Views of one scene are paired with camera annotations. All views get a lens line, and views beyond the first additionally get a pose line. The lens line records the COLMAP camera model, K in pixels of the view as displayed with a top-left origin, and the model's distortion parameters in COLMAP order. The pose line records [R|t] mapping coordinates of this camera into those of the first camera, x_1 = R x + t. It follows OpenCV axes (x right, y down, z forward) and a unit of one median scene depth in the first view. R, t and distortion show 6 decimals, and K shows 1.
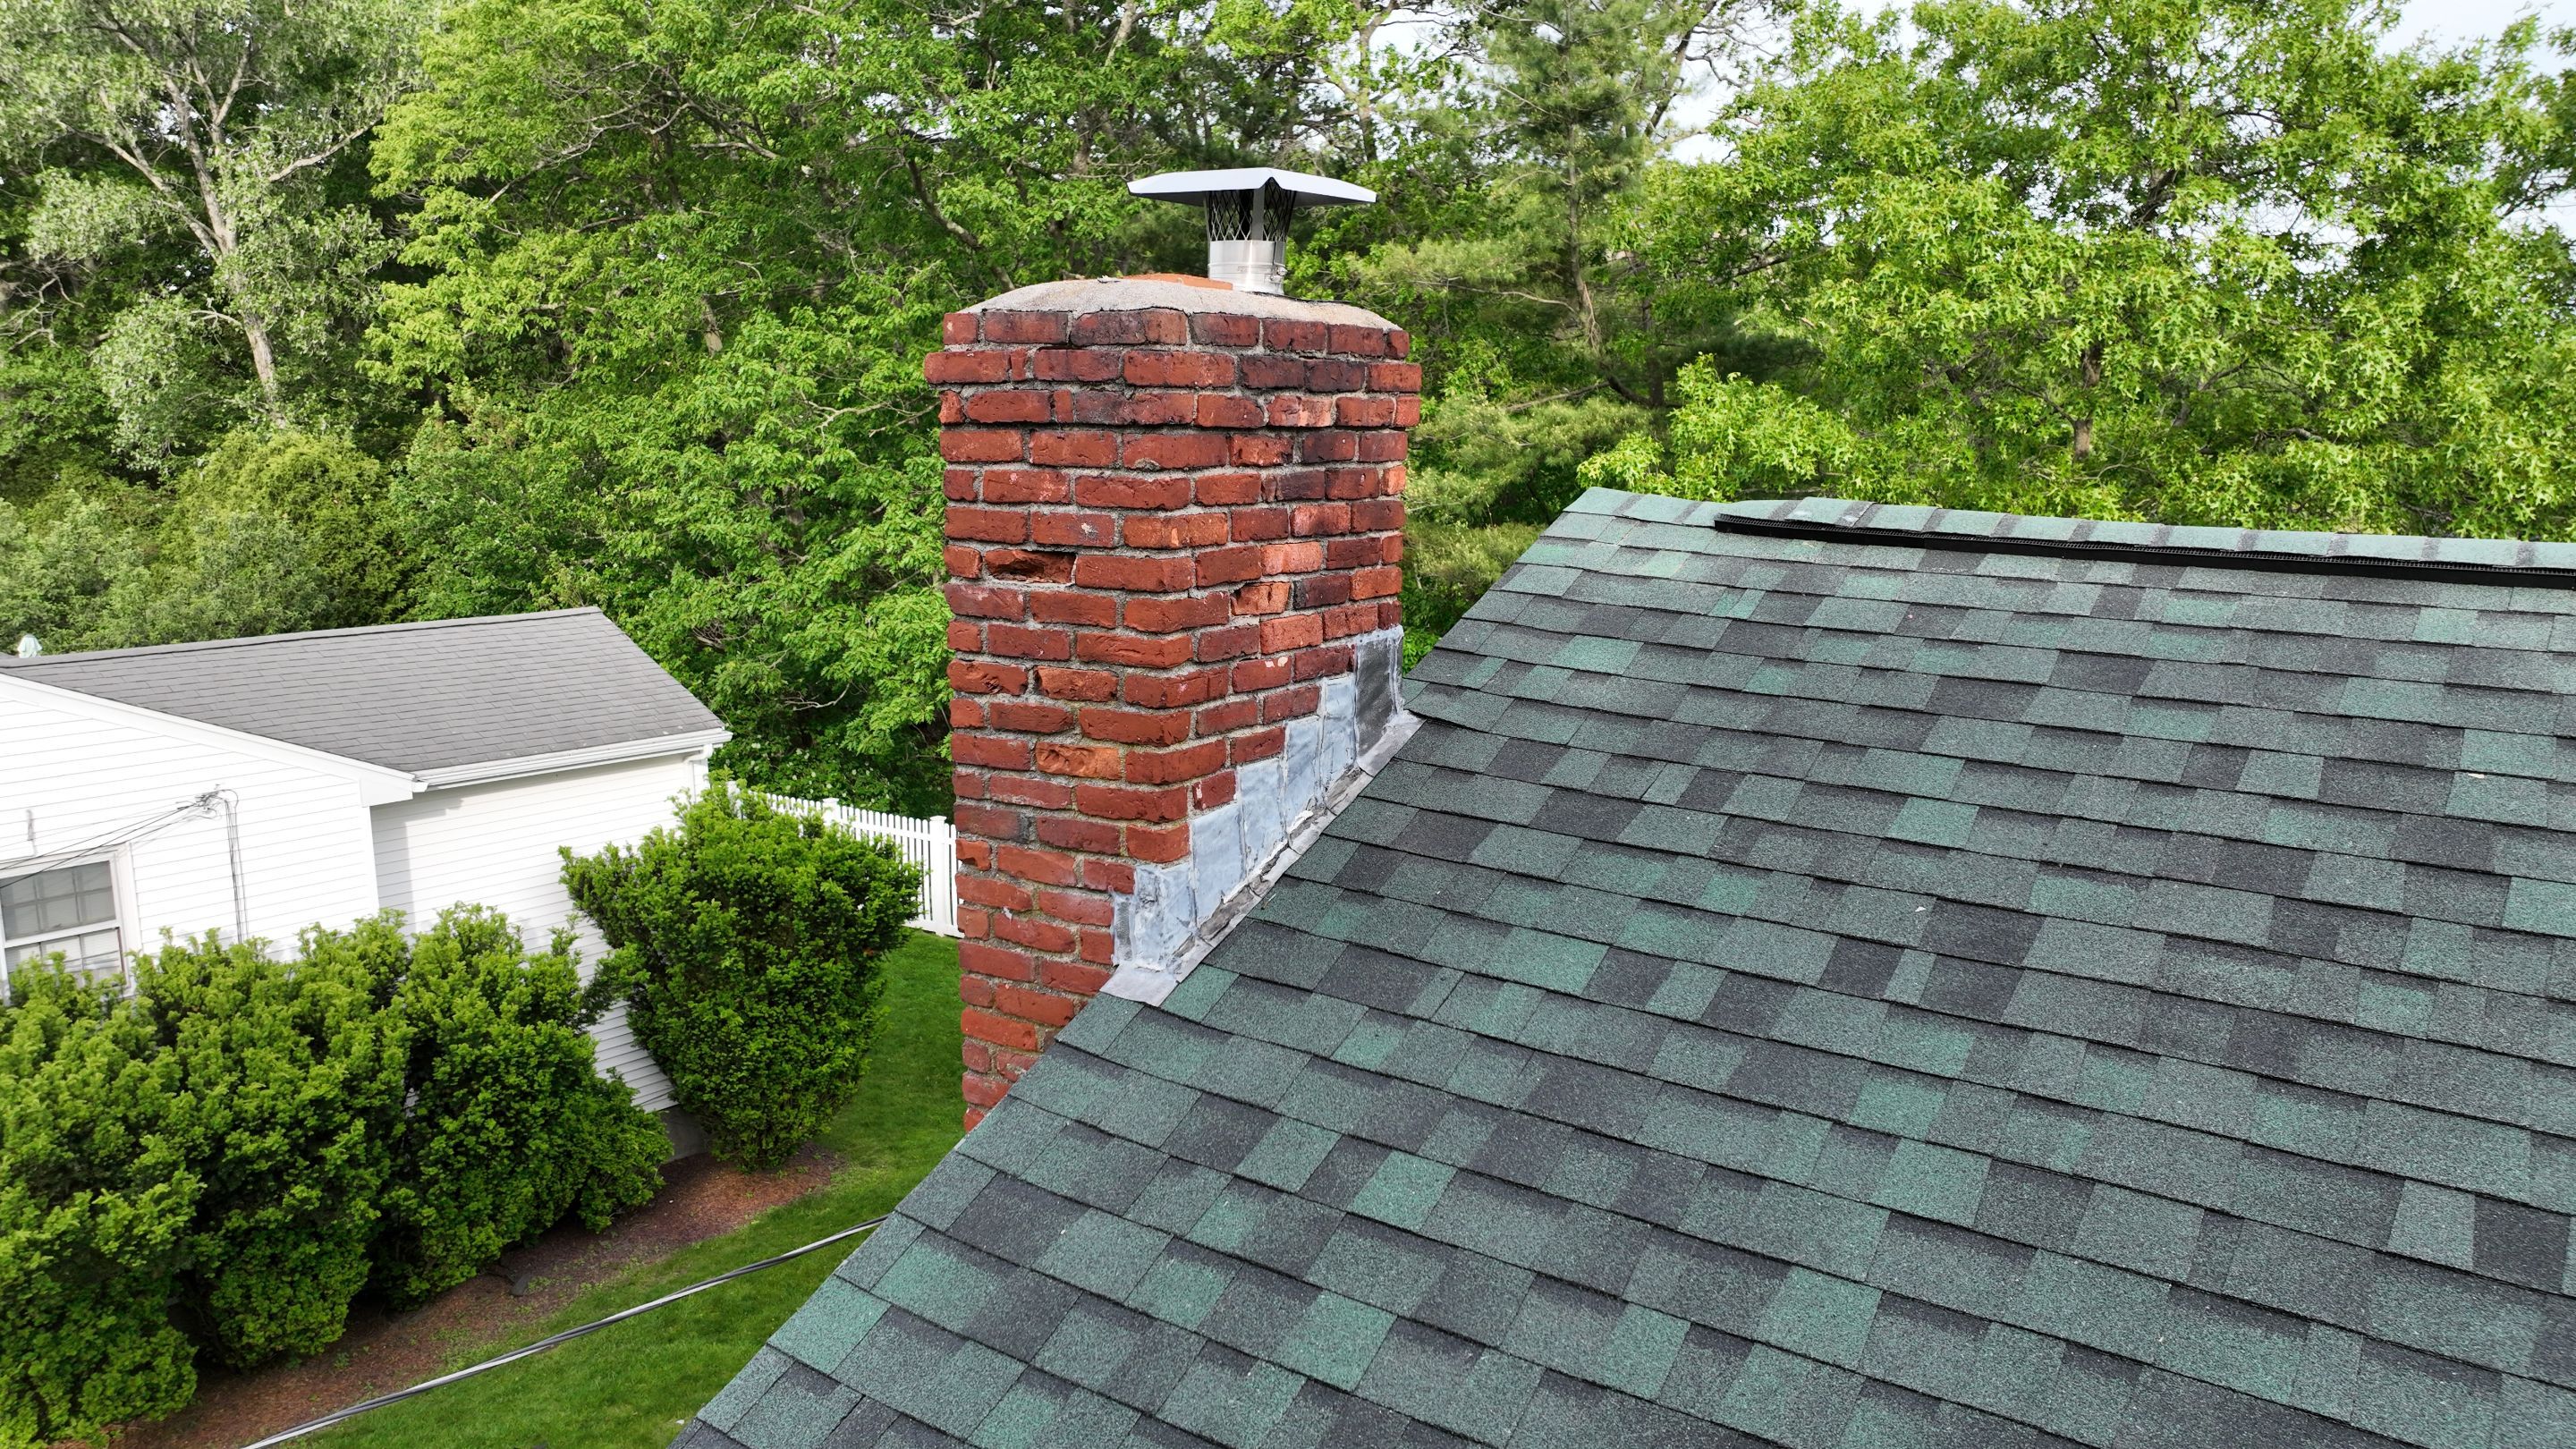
lens RADIAL K [[1819.2, 0, 1264.2], [0, 1819.2, 721.0], [0, 0, 1]] dist [-0.000236, 0.019442]
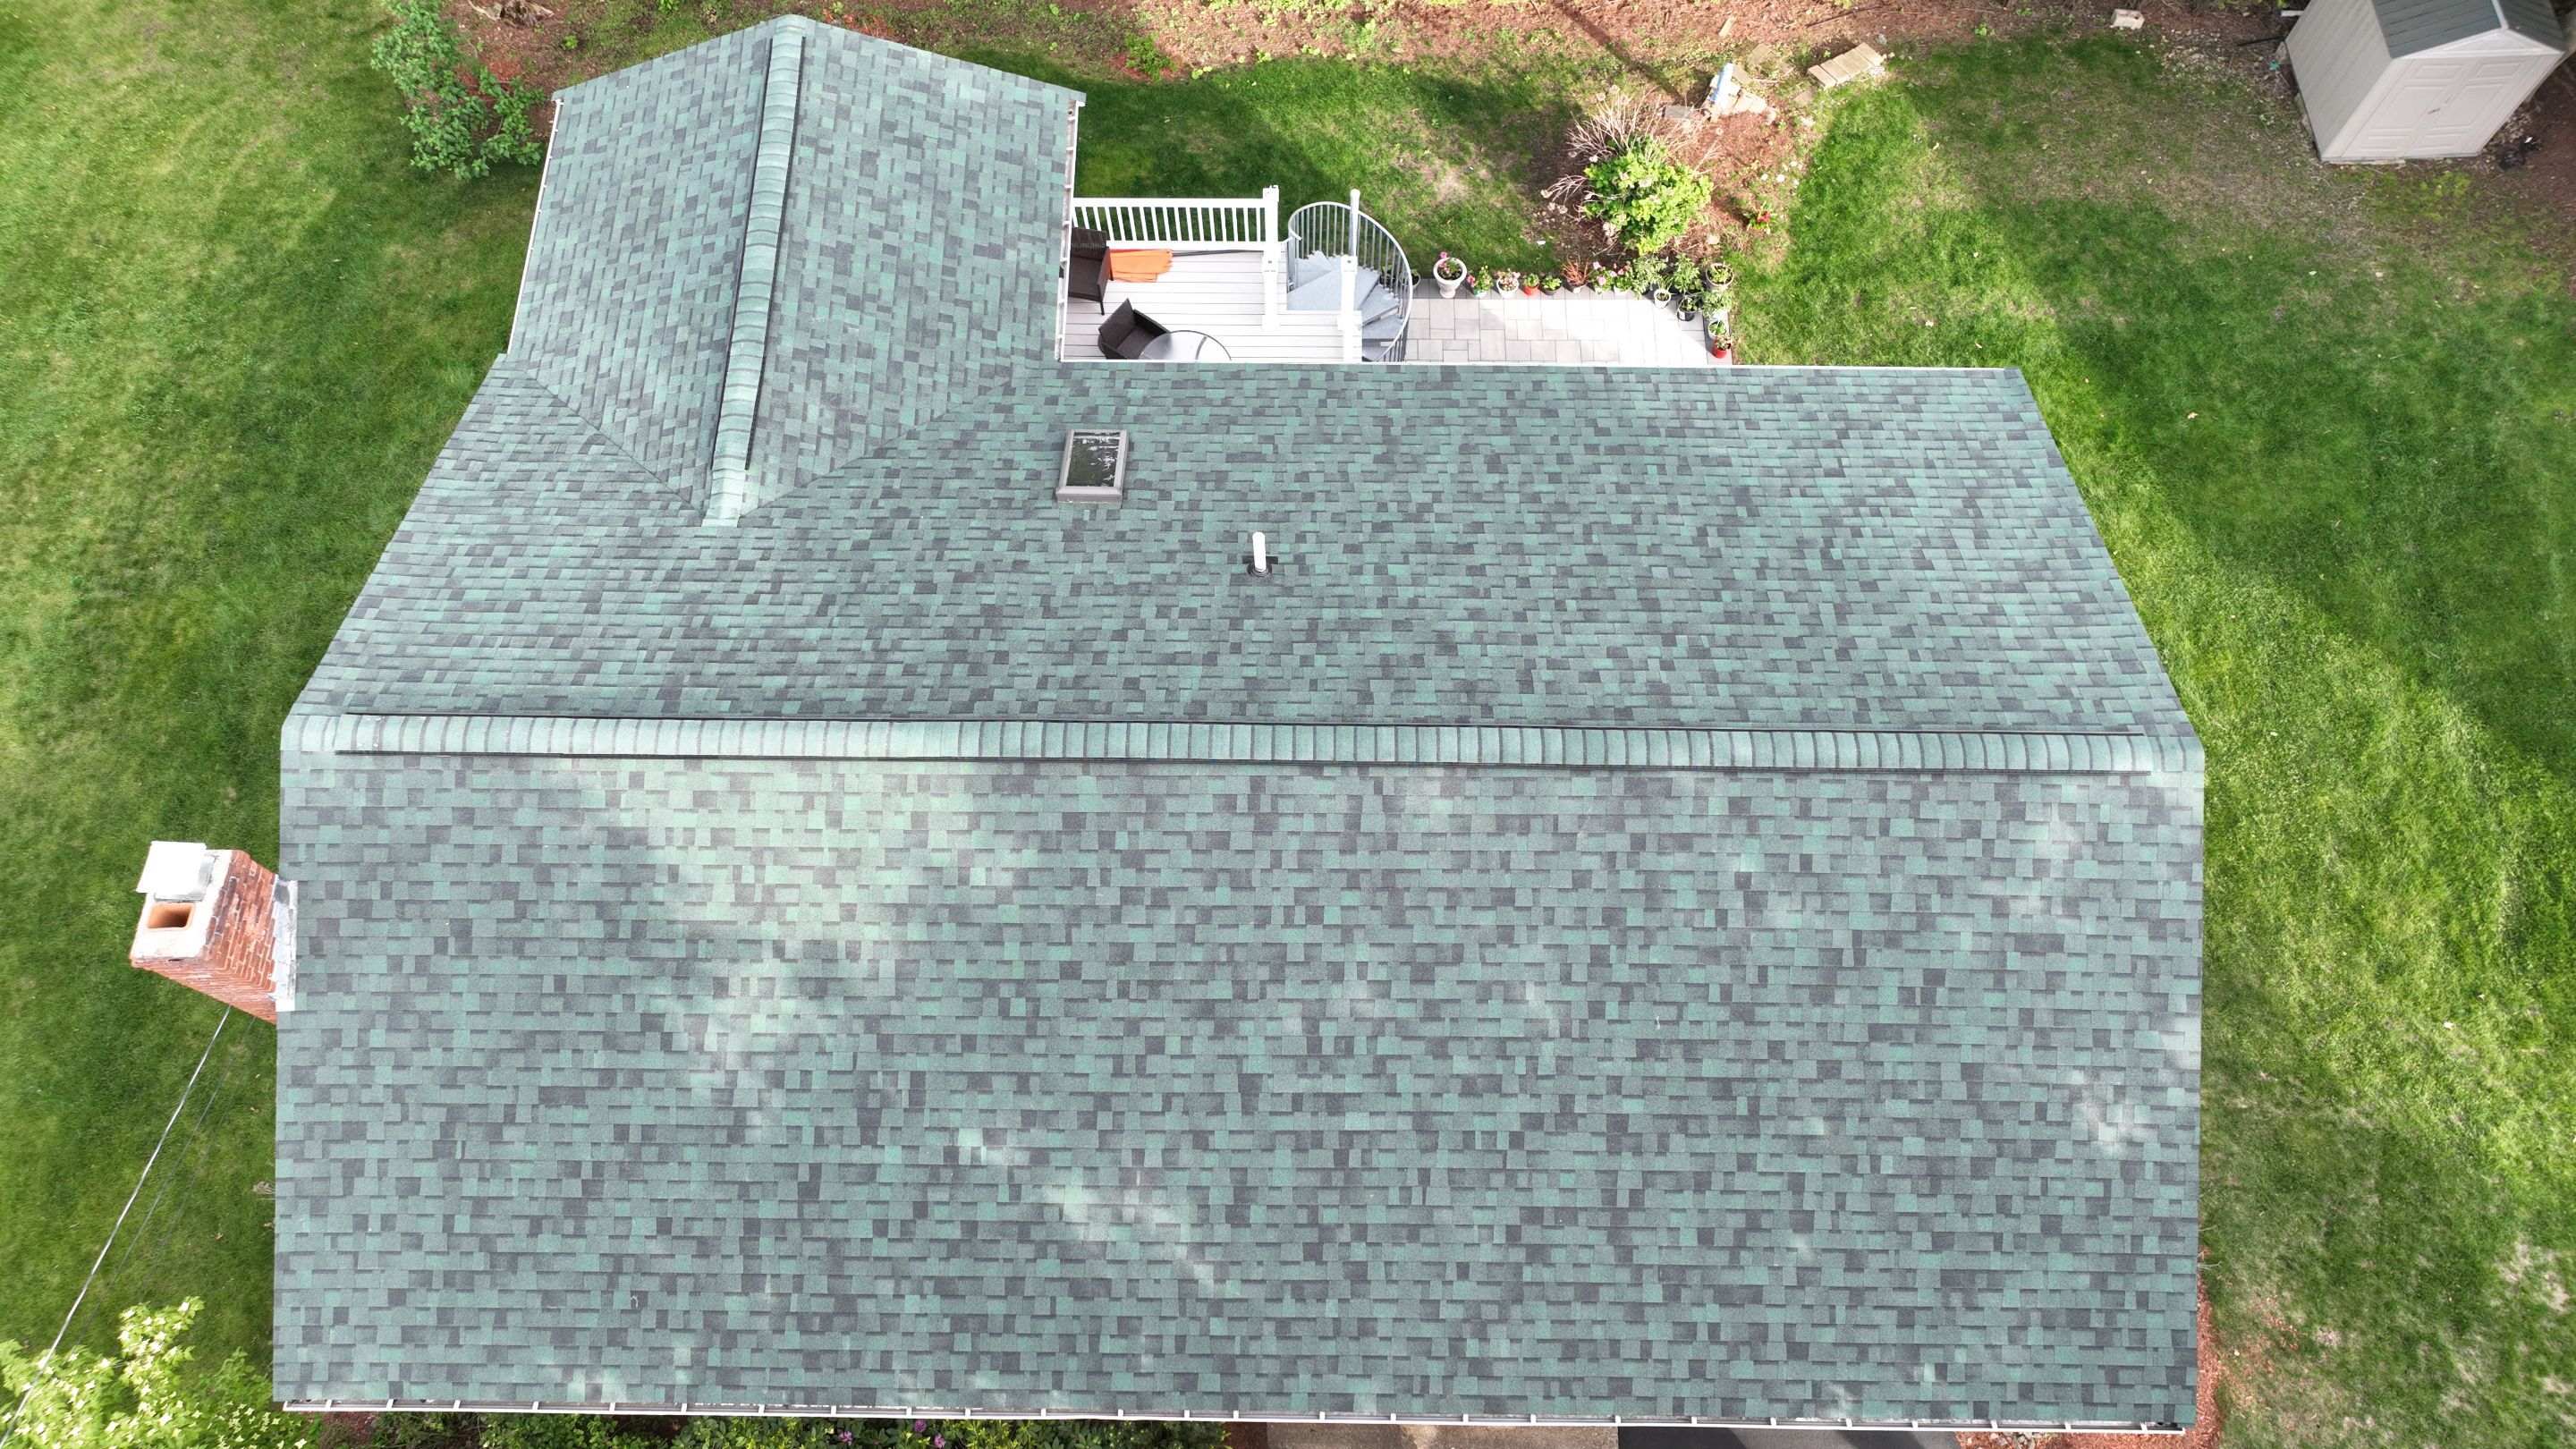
lens RADIAL K [[1819.2, 0, 1302.7], [0, 1819.2, 717.5], [0, 0, 1]] dist [-0.000236, 0.019442]
pose [[0.825647, -0.519896, 0.219123, 1.174496], [0.102992, 0.520751, 0.847473, -3.199528], [-0.554707, -0.677146, 0.483502, -1.713716]]
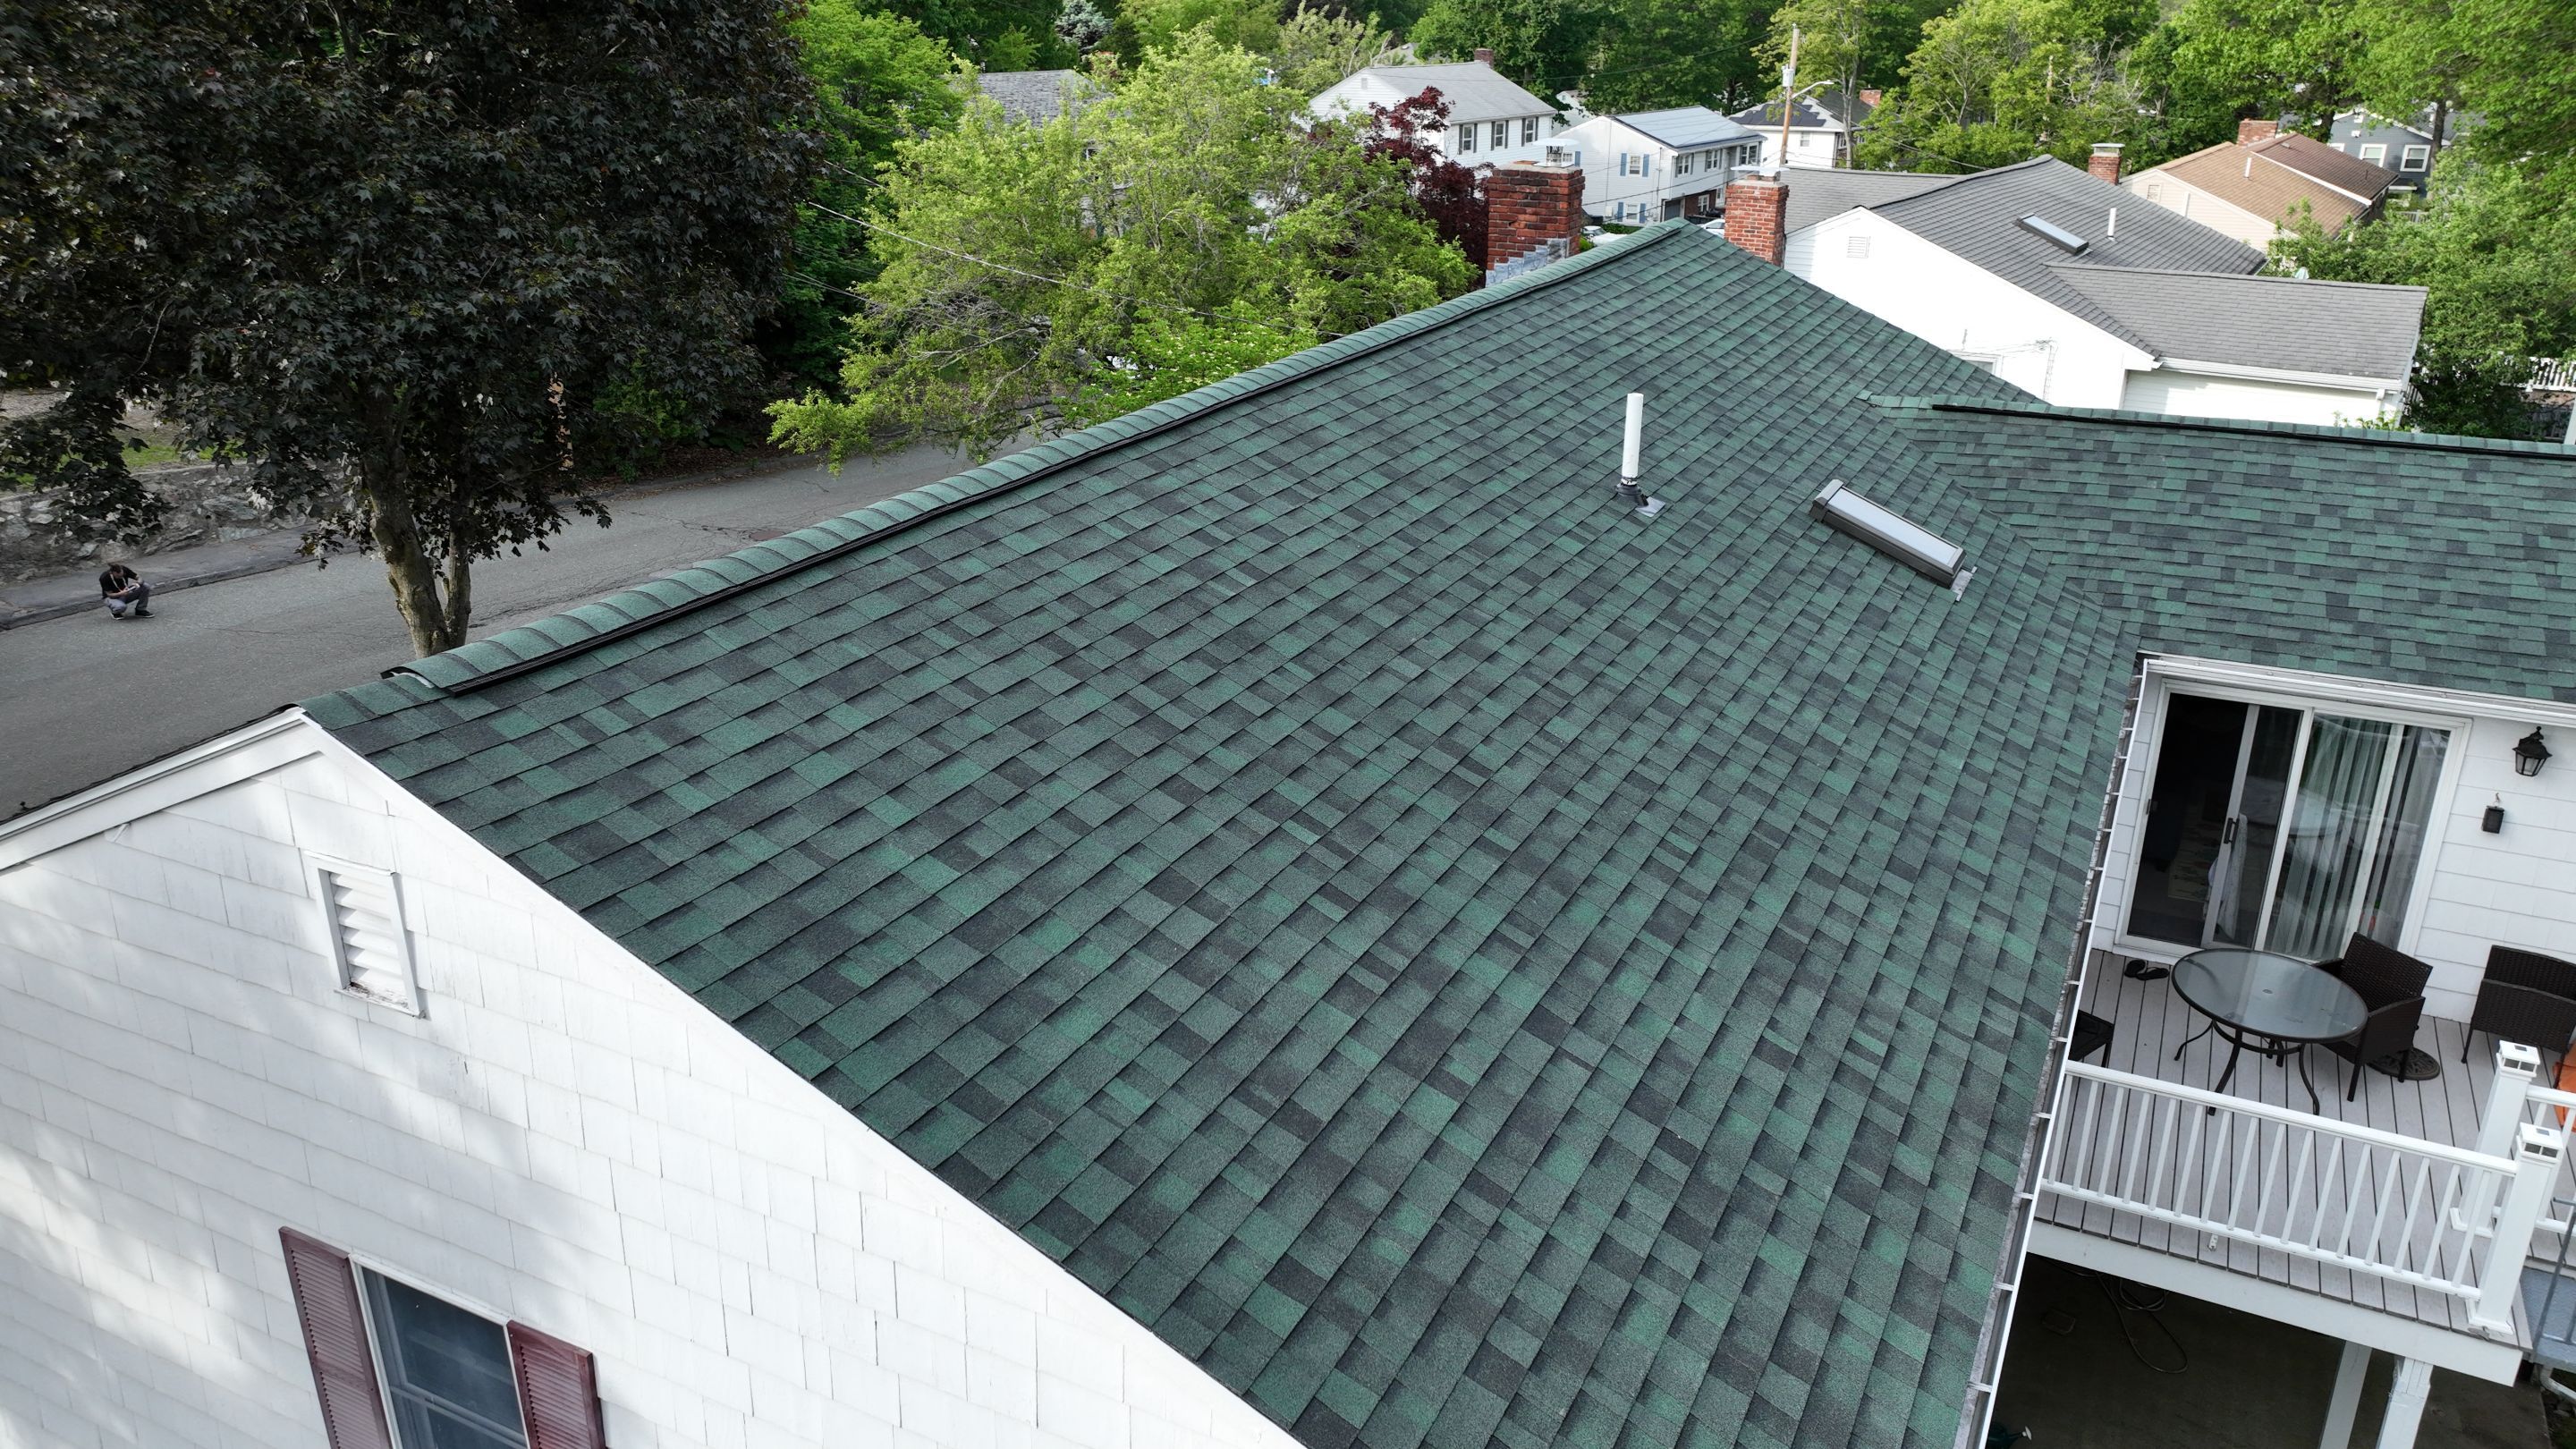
lens RADIAL K [[1819.2, 0, 1292.5], [0, 1819.2, 726.7], [0, 0, 1]] dist [-0.000236, 0.019442]
pose [[0.138997, 0.361272, -0.922043, 5.013442], [-0.179454, 0.924855, 0.335321, -0.352823], [0.973897, 0.118856, 0.193384, -0.454189]]
